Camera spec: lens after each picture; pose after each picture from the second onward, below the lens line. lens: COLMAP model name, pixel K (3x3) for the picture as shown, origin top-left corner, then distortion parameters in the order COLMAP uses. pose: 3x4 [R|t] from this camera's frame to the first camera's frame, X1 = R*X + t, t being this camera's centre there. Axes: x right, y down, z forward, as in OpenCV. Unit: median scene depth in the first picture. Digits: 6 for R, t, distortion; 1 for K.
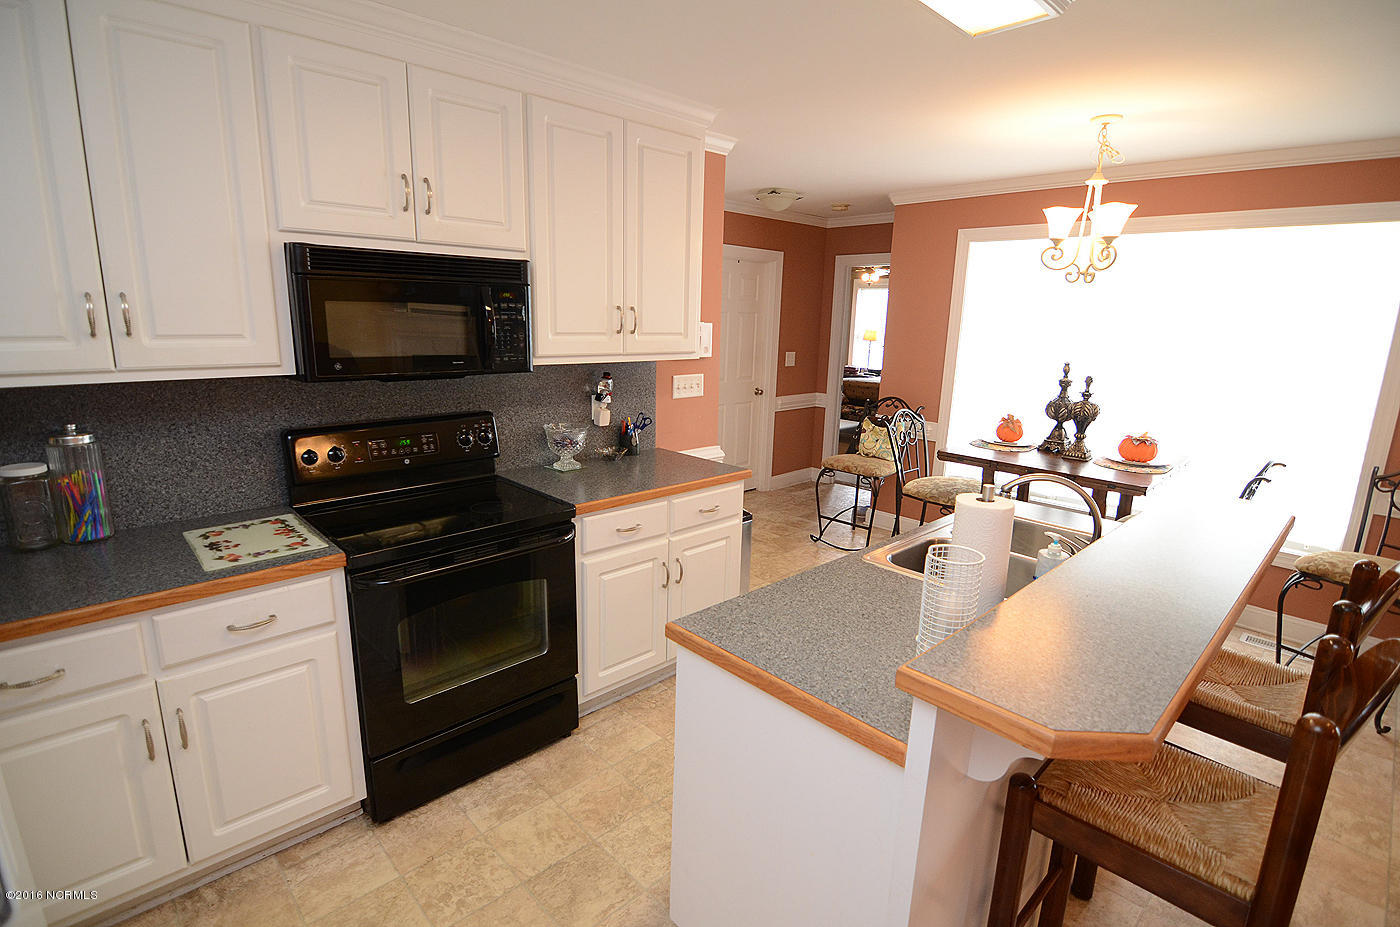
lens RADIAL K [[678.3, 0, 706.0], [0, 678.3, 460.0], [0, 0, 1]] dist [-0.009085, -0.007325]
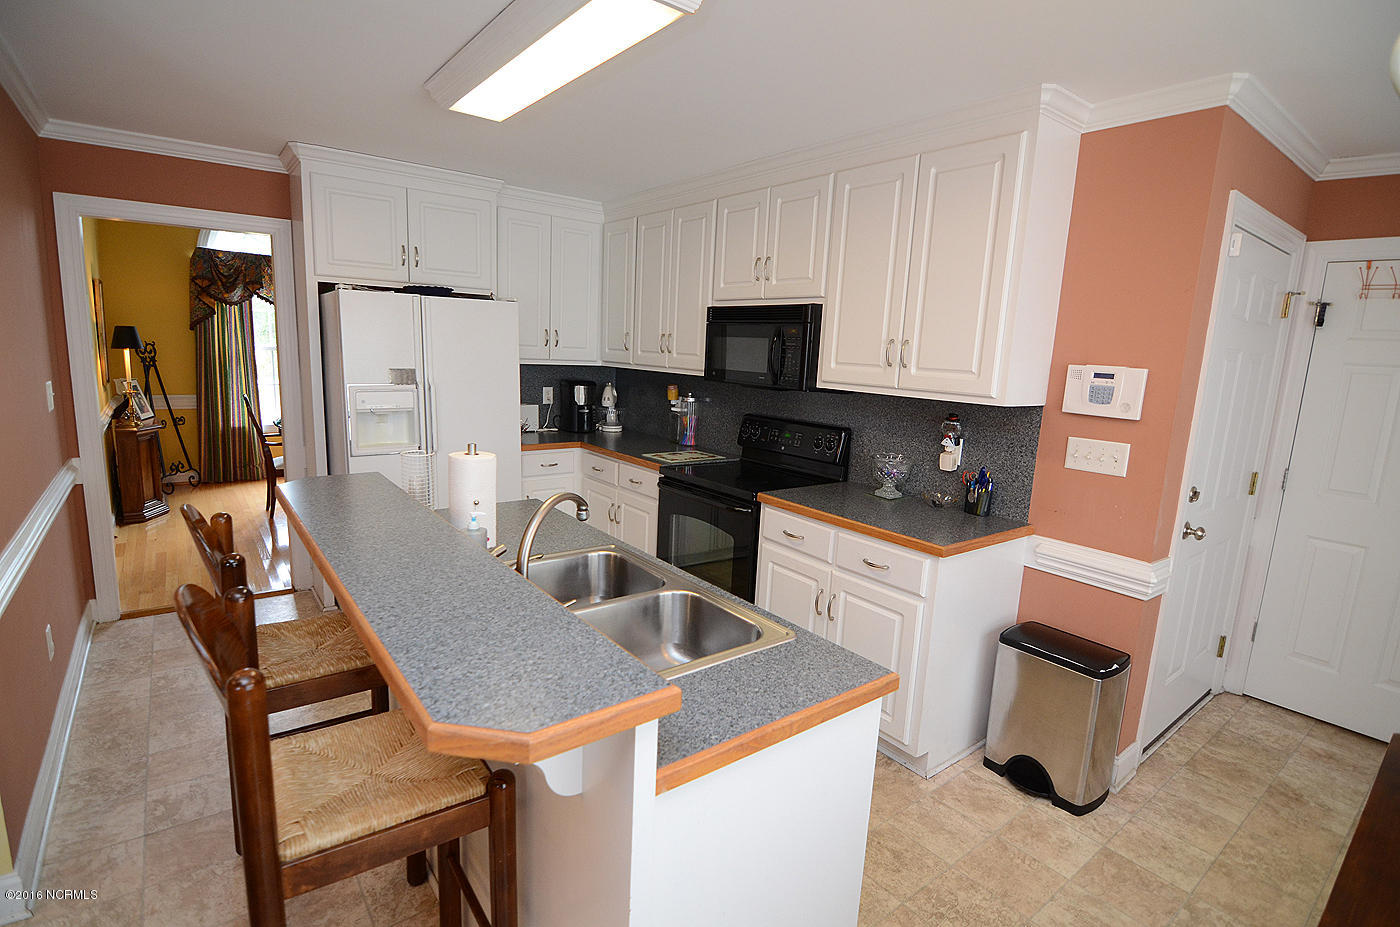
lens RADIAL K [[678.3, 0, 703.6], [0, 678.3, 463.9], [0, 0, 1]] dist [-0.009085, -0.007325]
pose [[-0.097571, 0.162214, -0.981920, 0.927416], [-0.247885, 0.951573, 0.181832, -0.166934], [0.963864, 0.261144, -0.052635, 0.833280]]
